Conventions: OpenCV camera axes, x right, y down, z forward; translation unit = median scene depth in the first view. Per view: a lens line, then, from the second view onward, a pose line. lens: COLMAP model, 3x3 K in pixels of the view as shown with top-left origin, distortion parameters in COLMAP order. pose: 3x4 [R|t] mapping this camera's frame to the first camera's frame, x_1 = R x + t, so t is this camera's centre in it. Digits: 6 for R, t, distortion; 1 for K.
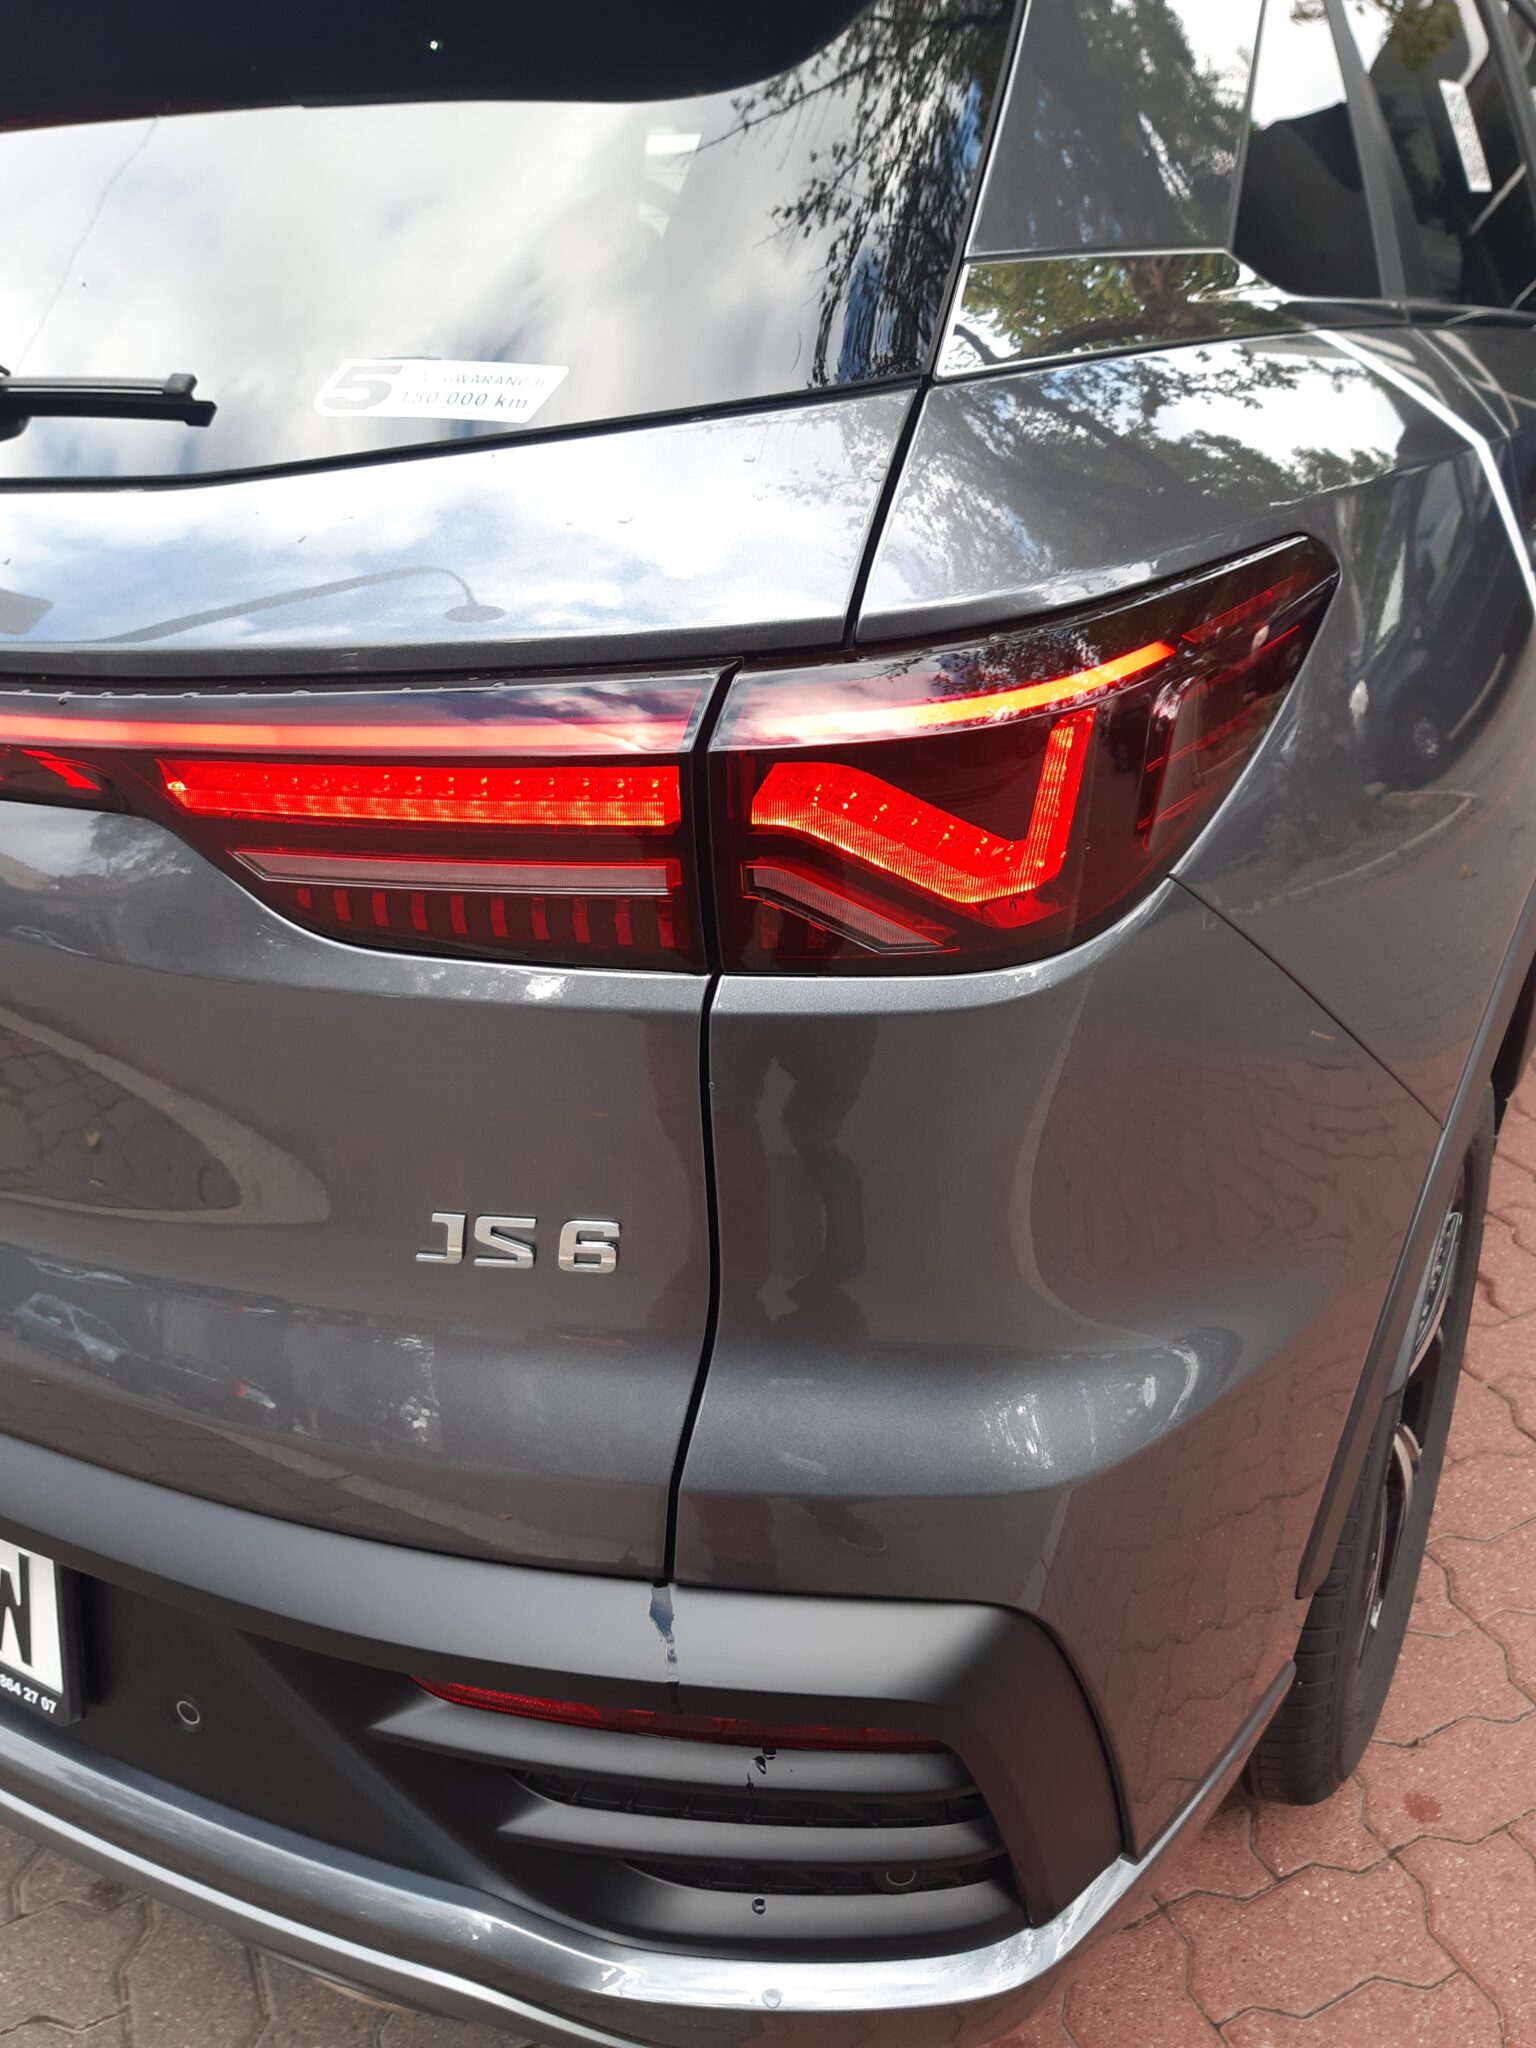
lens RADIAL K [[1555.5, 0, 796.5], [0, 1555.5, 1011.9], [0, 0, 1]] dist [0.038505, -0.082875]
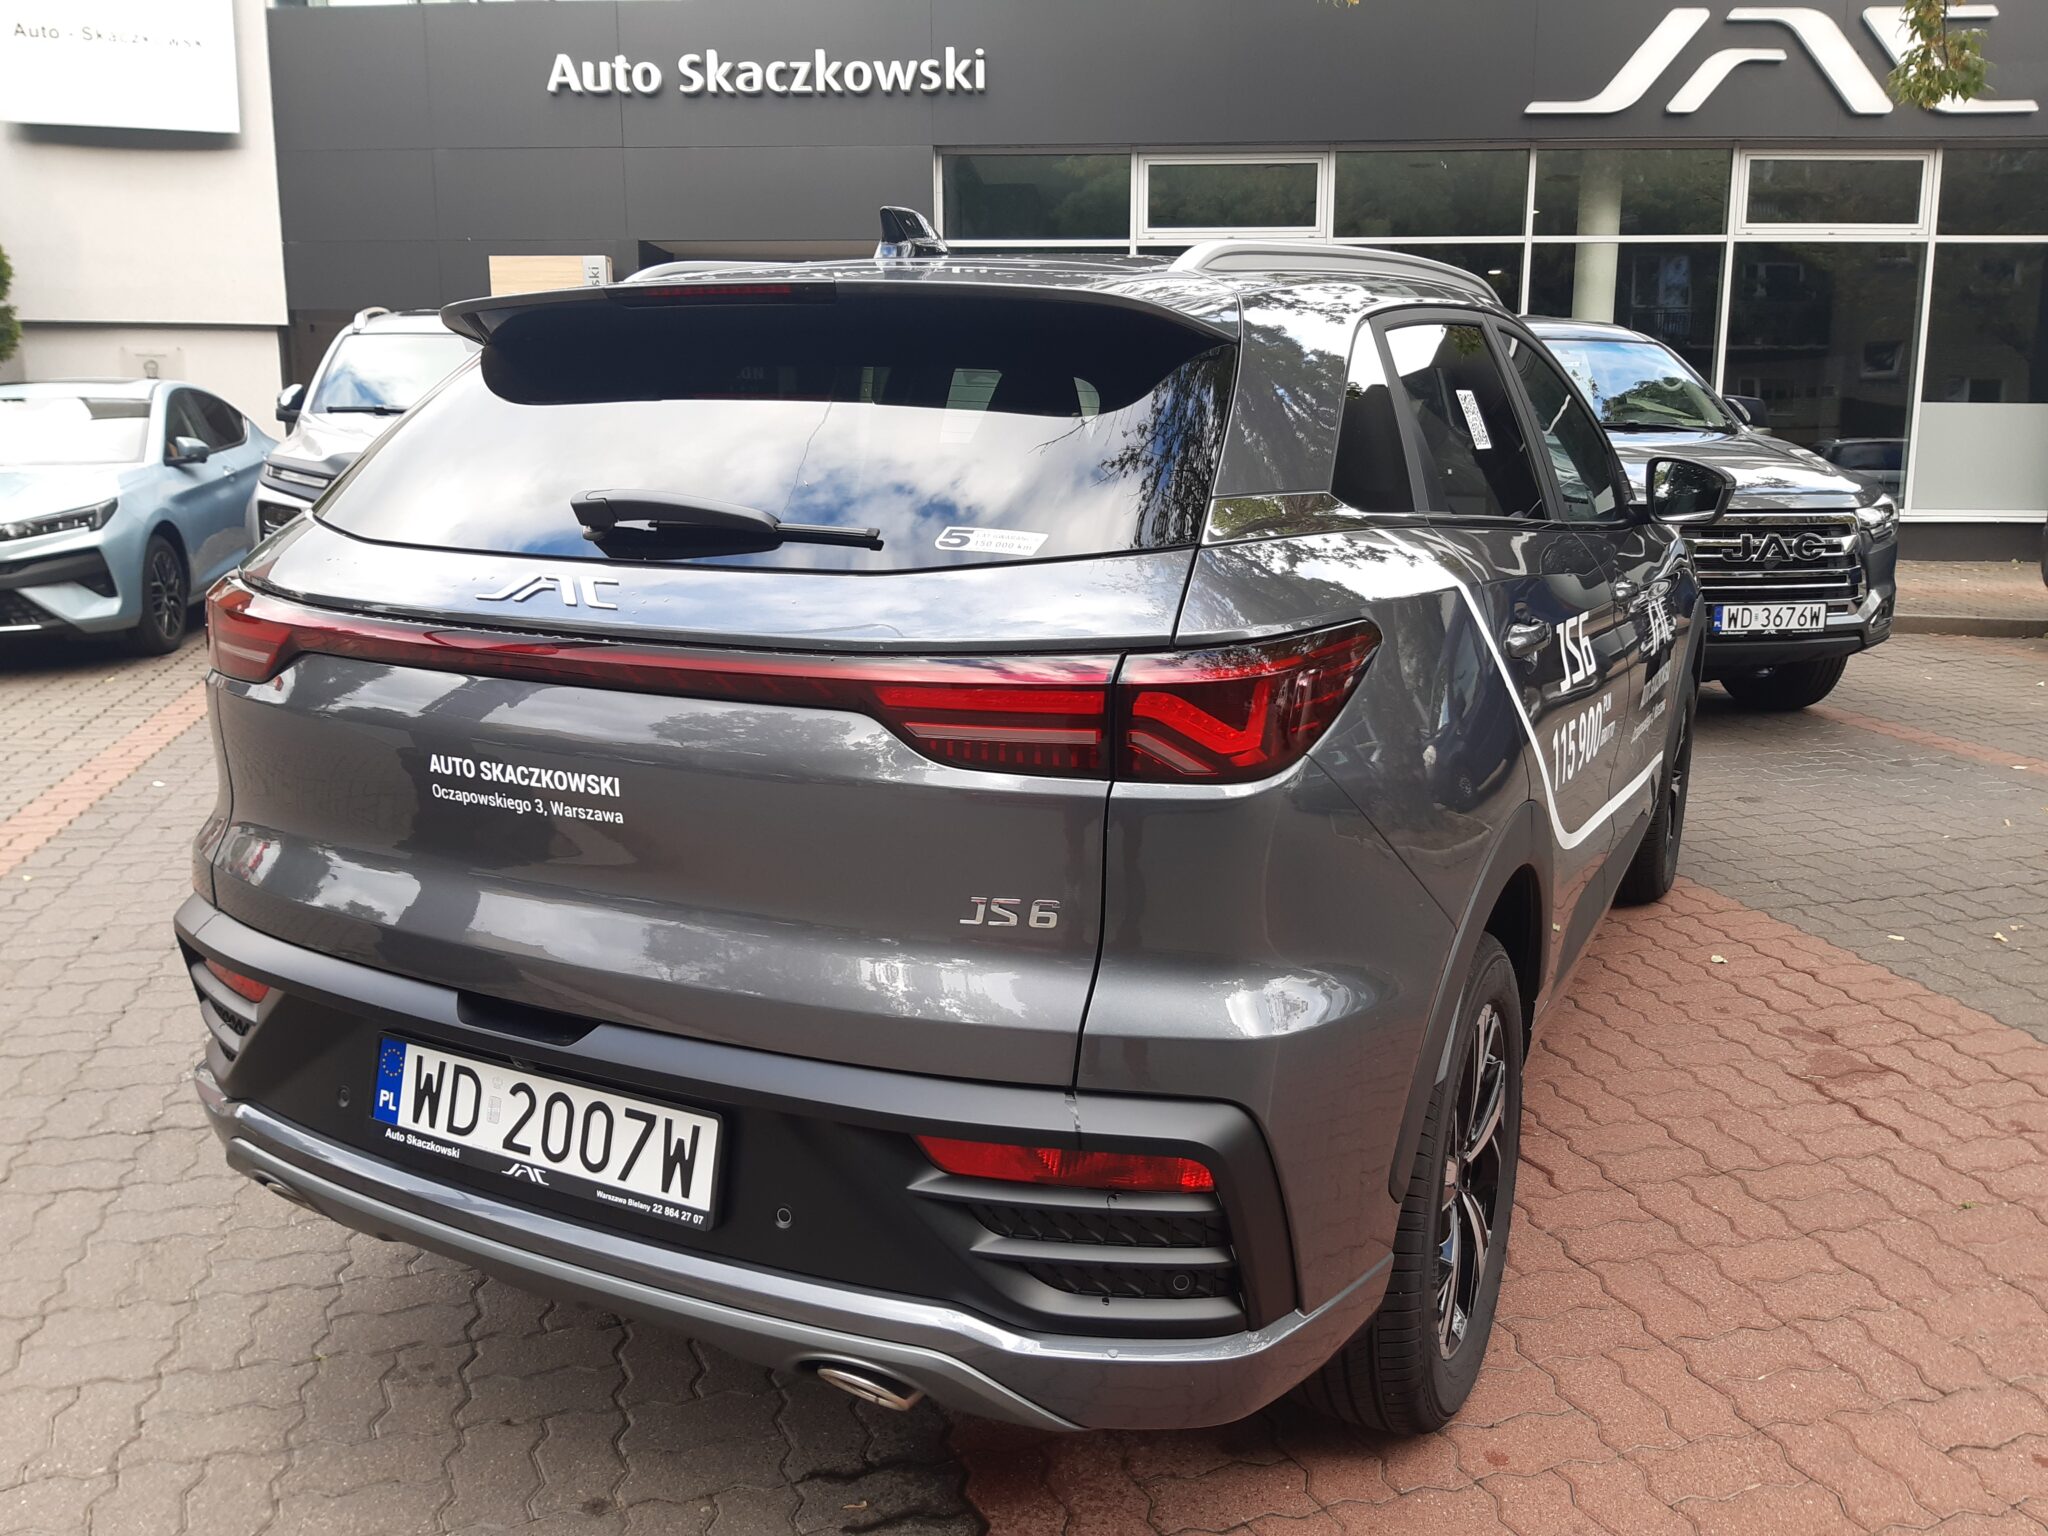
lens RADIAL K [[1555.5, 0, 1027.8], [0, 1555.5, 770.5], [0, 0, 1]] dist [0.038505, -0.082875]
pose [[0.998508, 0.032939, 0.043562, -0.199502], [-0.021475, 0.970194, -0.241377, 0.371337], [-0.050214, 0.240081, 0.969453, -0.881732]]
